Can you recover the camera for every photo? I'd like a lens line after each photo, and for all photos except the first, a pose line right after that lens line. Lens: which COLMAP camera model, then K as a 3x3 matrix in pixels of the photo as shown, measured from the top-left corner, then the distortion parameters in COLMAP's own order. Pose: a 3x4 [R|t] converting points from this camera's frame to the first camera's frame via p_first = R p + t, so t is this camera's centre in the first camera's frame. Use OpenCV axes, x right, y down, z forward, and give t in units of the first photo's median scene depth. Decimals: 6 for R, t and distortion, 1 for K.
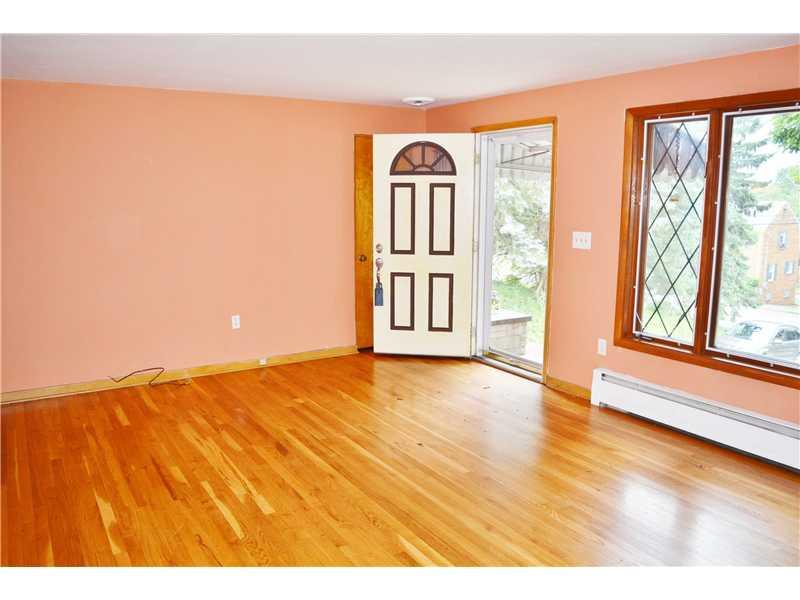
lens RADIAL K [[636.2, 0, 401.6], [0, 636.2, 298.3], [0, 0, 1]] dist [-0.092834, 0.015206]
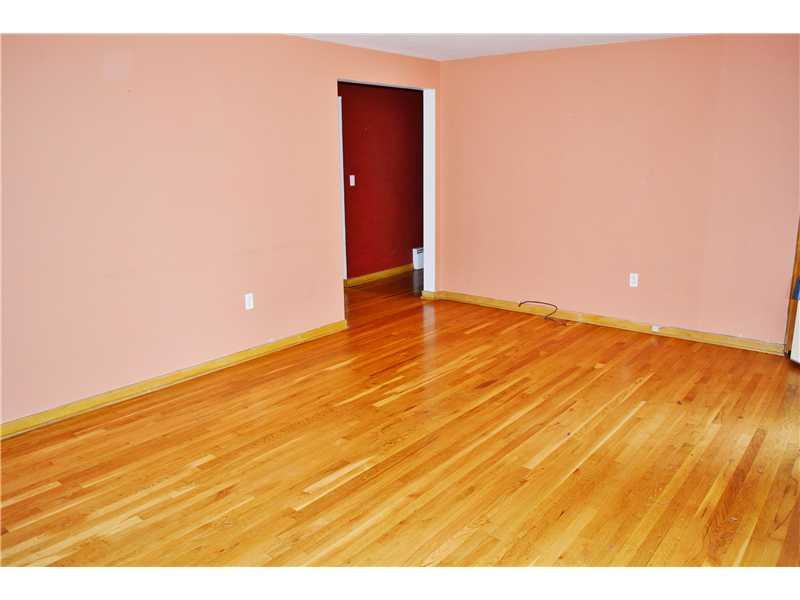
lens RADIAL K [[636.2, 0, 398.8], [0, 636.2, 299.3], [0, 0, 1]] dist [-0.092834, 0.015206]
pose [[0.311844, 0.214395, -0.925628, 0.724349], [-0.140929, 0.973870, 0.178090, -0.076371], [0.939623, 0.074912, 0.333910, 0.464773]]
